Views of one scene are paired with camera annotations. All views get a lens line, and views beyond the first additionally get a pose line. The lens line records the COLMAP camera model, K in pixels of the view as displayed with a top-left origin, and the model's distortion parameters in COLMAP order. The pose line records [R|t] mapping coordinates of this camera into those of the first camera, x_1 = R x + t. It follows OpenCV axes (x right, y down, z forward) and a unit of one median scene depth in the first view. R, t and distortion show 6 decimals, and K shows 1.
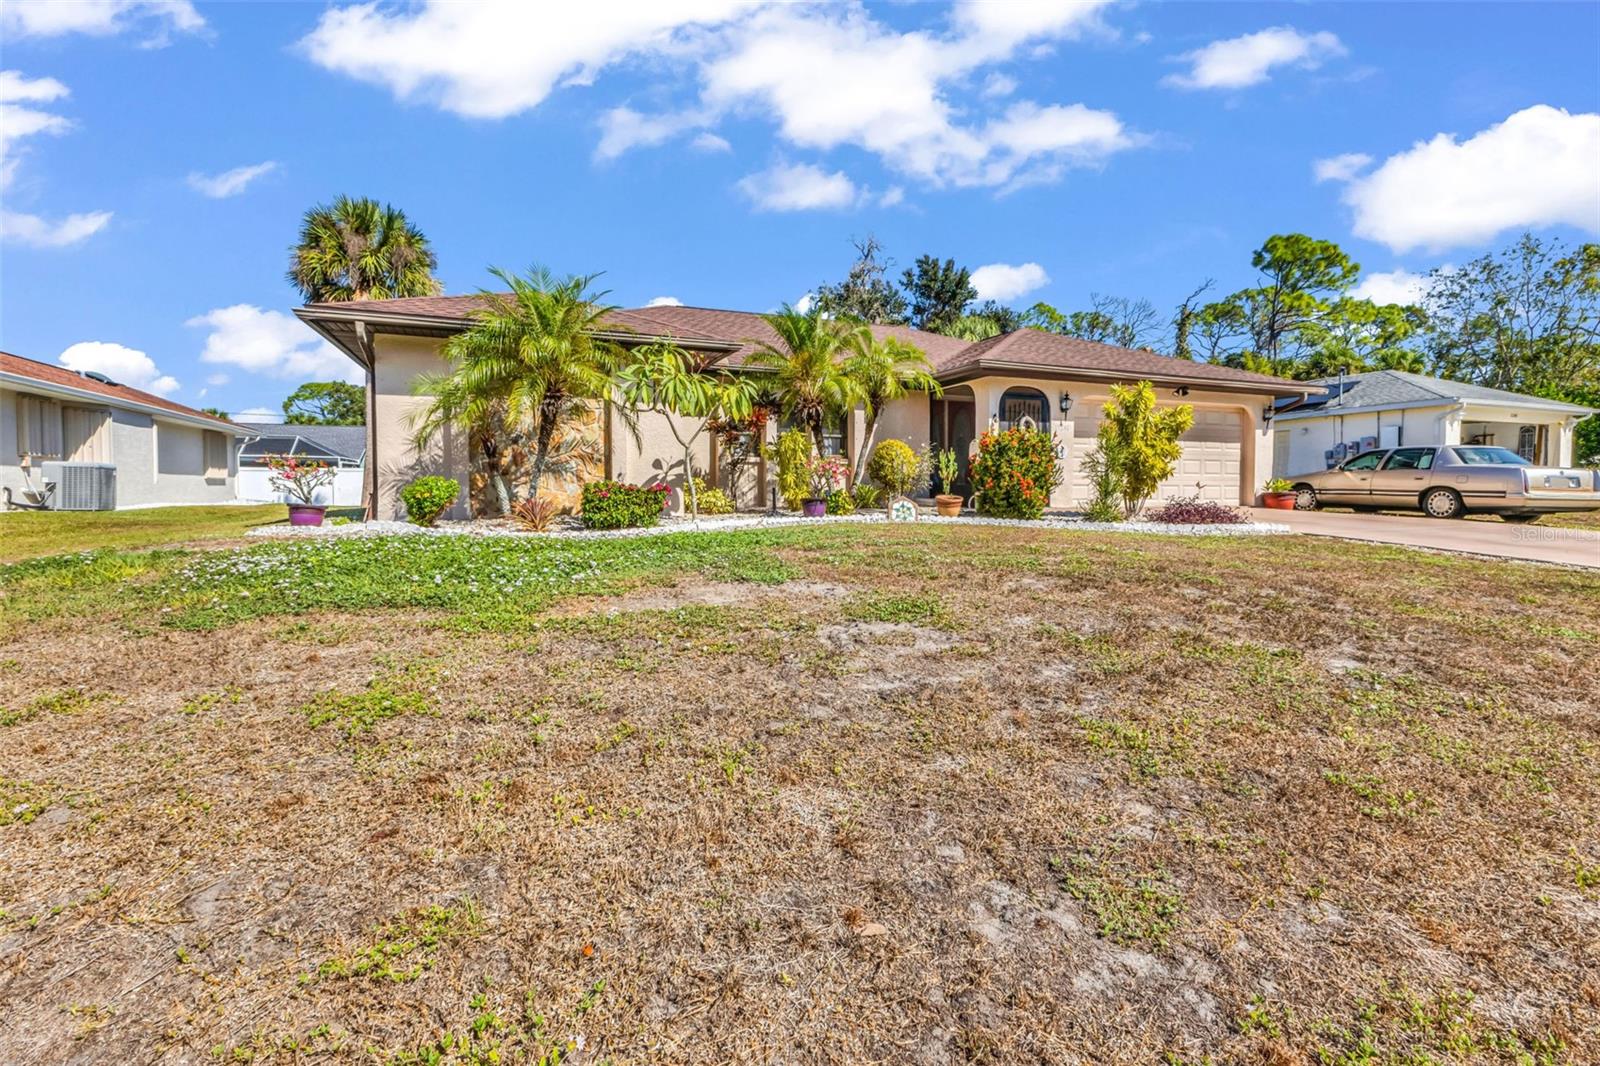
lens RADIAL K [[675.4, 0, 789.3], [0, 675.4, 521.1], [0, 0, 1]] dist [0.000818, -0.000384]
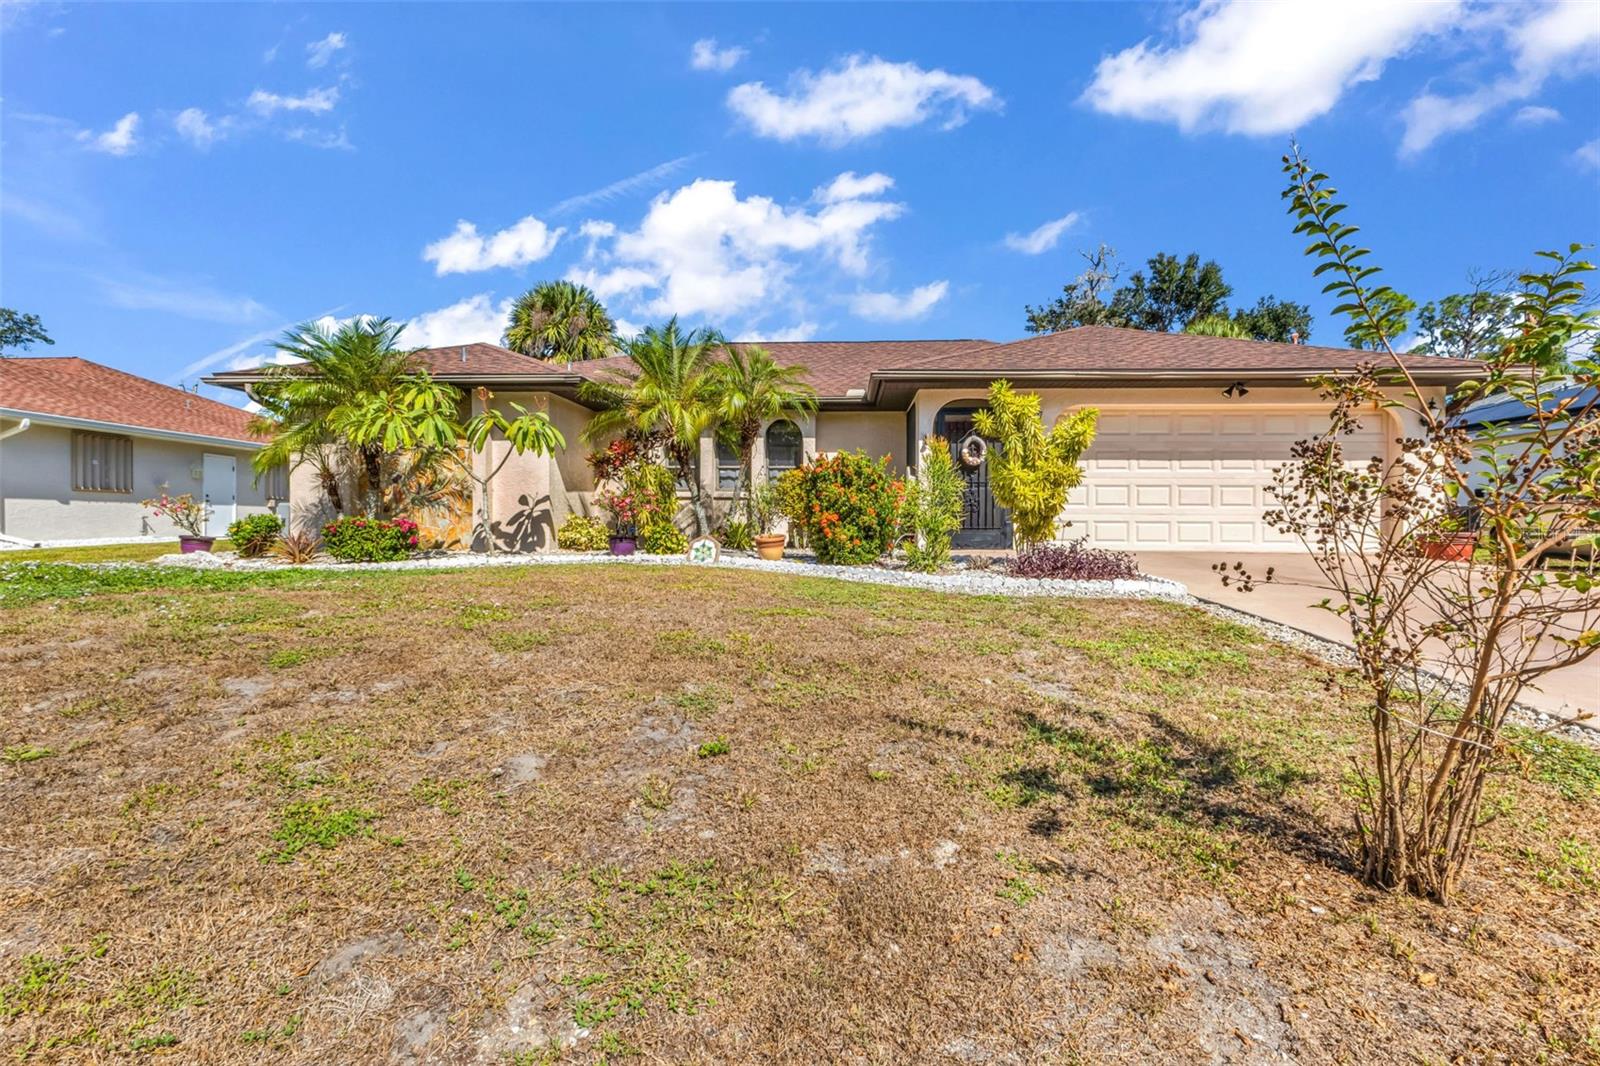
lens RADIAL K [[675.4, 0, 846.2], [0, 675.4, 530.1], [0, 0, 1]] dist [0.000818, -0.000384]
pose [[0.917179, 0.007492, -0.398405, 0.497445], [-0.023714, 0.999077, -0.035804, -0.011197], [0.397770, 0.042286, 0.916510, 0.201559]]
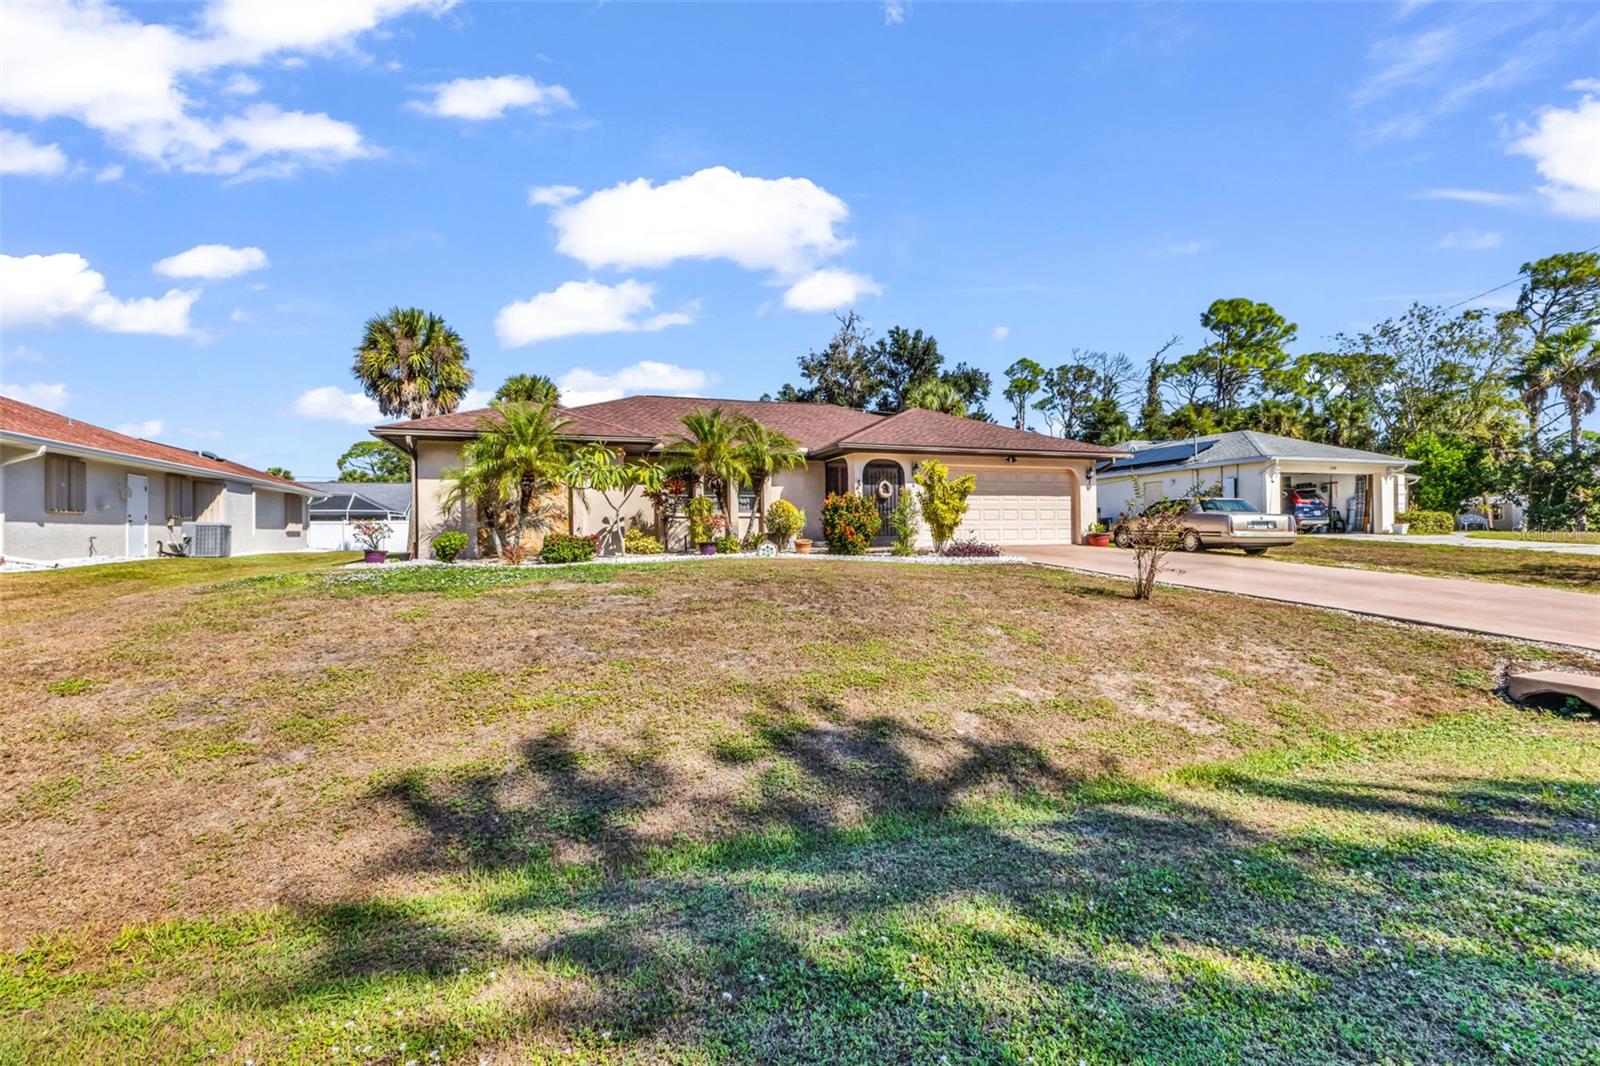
lens RADIAL K [[675.4, 0, 805.8], [0, 675.4, 538.9], [0, 0, 1]] dist [0.000818, -0.000384]
pose [[0.999500, -0.011334, -0.029521, 0.215681], [0.010219, 0.999239, -0.037648, 0.011859], [0.029925, 0.037327, 0.998855, -0.346825]]
